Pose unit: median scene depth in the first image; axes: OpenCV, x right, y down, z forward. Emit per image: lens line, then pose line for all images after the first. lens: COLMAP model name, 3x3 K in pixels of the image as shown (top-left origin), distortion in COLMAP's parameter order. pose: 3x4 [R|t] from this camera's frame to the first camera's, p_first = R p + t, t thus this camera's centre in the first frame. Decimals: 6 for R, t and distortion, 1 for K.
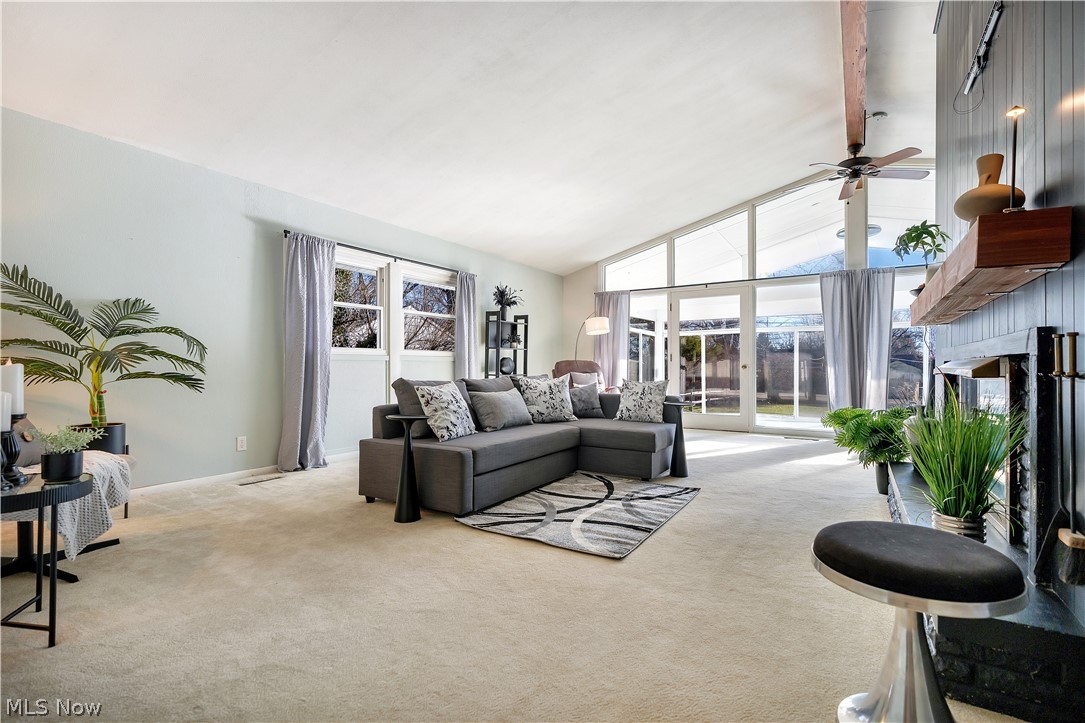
lens RADIAL K [[492.0, 0, 540.2], [0, 492.0, 364.0], [0, 0, 1]] dist [-0.001100, -0.000057]
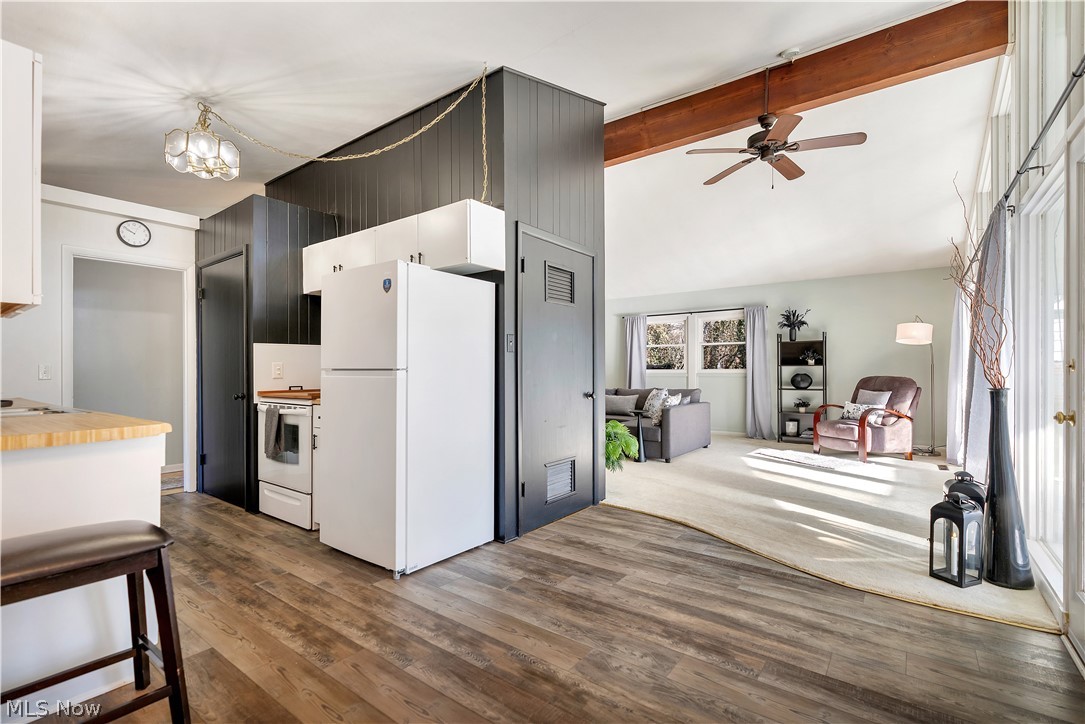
lens RADIAL K [[492.0, 0, 540.2], [0, 492.0, 364.5], [0, 0, 1]] dist [-0.001100, -0.000057]
pose [[-0.070389, -0.007701, -0.997490, 1.348422], [0.007073, 0.999941, -0.008219, -0.036101], [0.997495, -0.007634, -0.070330, 0.619233]]
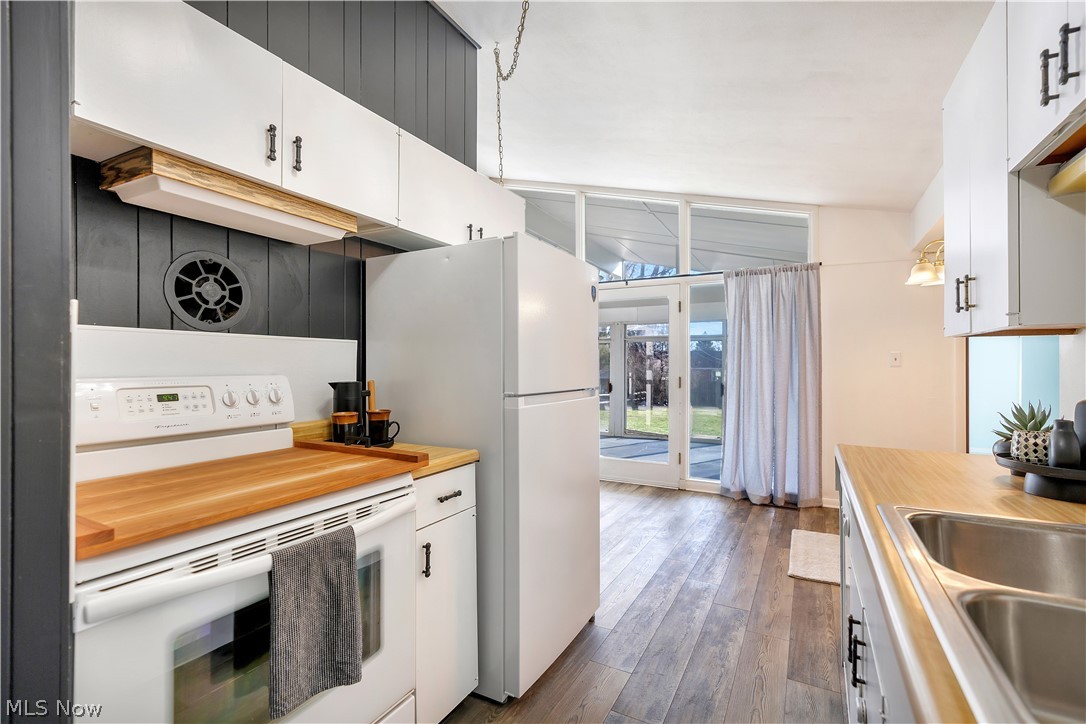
lens RADIAL K [[492.4, 0, 540.7], [0, 492.4, 364.5], [0, 0, 1]] dist [-0.001100, -0.000057]
pose [[0.997126, 0.002634, 0.075715, 0.780634], [-0.002781, 0.999994, 0.001828, -0.058773], [-0.075710, -0.002034, 0.997128, -0.007063]]
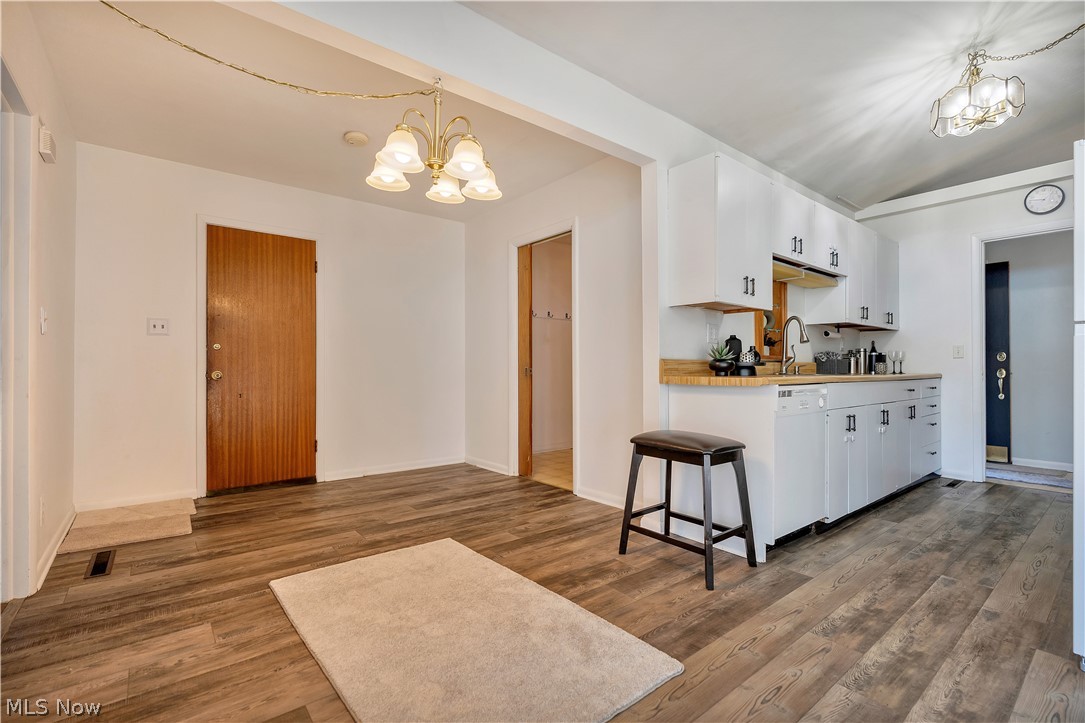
lens RADIAL K [[489.9, 0, 548.9], [0, 489.9, 355.9], [0, 0, 1]] dist [-0.003166, -0.000397]
pose [[-0.954725, 0.006527, 0.297418, 1.082703], [-0.001285, 0.999660, -0.026061, -0.006436], [-0.297487, -0.025263, -0.954392, 0.819262]]
